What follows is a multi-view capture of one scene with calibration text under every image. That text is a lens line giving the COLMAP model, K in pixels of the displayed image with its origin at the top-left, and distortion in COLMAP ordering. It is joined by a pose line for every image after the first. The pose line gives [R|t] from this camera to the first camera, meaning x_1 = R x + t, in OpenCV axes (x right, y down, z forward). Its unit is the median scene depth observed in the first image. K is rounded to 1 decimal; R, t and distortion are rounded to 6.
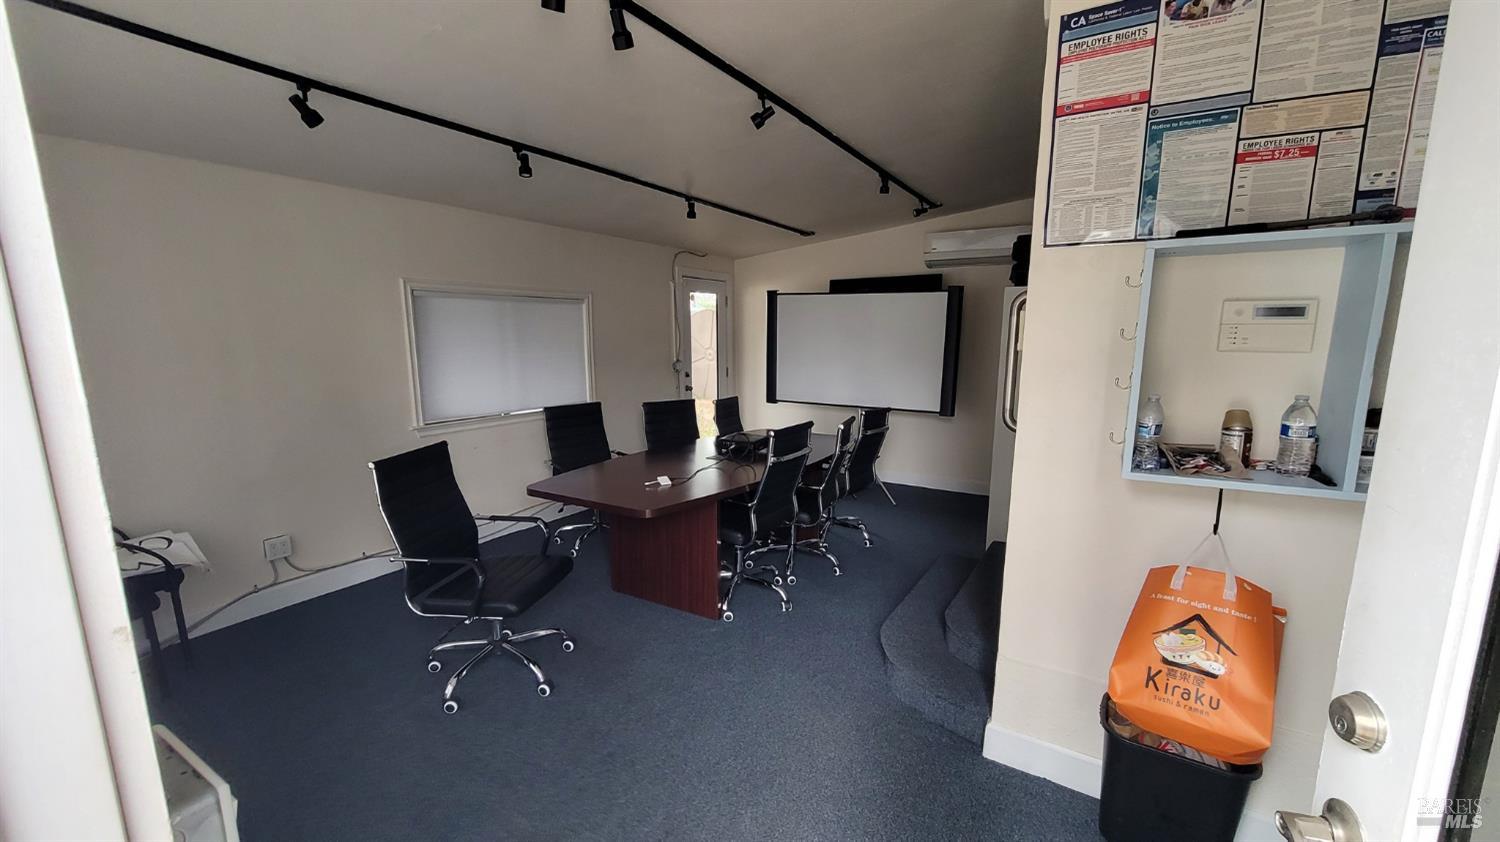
lens RADIAL K [[606.0, 0, 747.4], [0, 606.0, 433.0], [0, 0, 1]] dist [-0.012206, -0.000426]
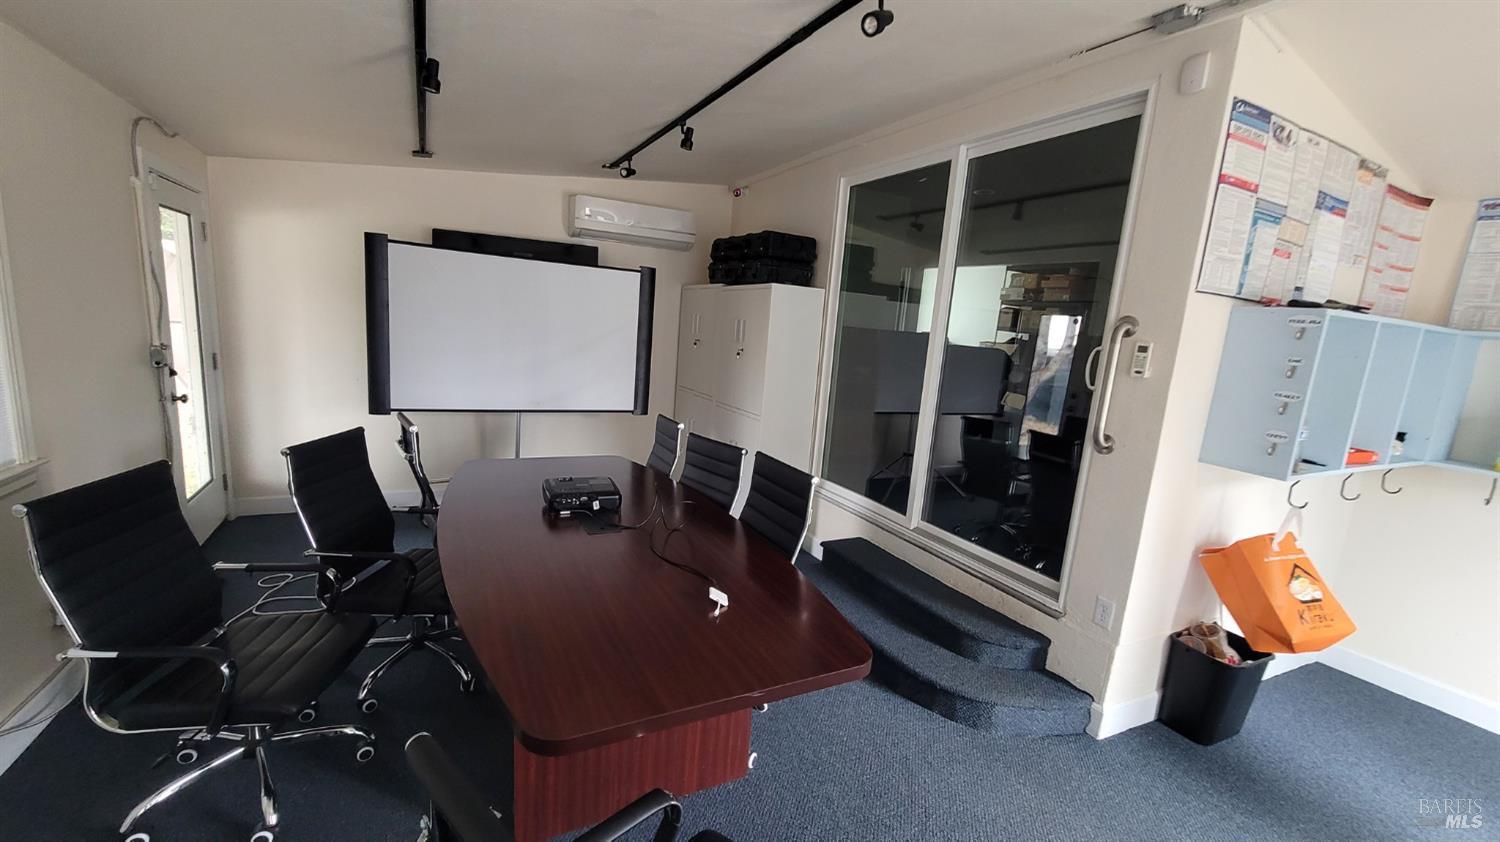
lens RADIAL K [[606.0, 0, 747.4], [0, 606.0, 433.0], [0, 0, 1]] dist [-0.012206, -0.000426]
pose [[0.512146, -0.116517, 0.850958, -0.314510], [0.068230, 0.993144, 0.094922, -0.068100], [-0.856184, 0.009447, 0.516585, 0.373728]]
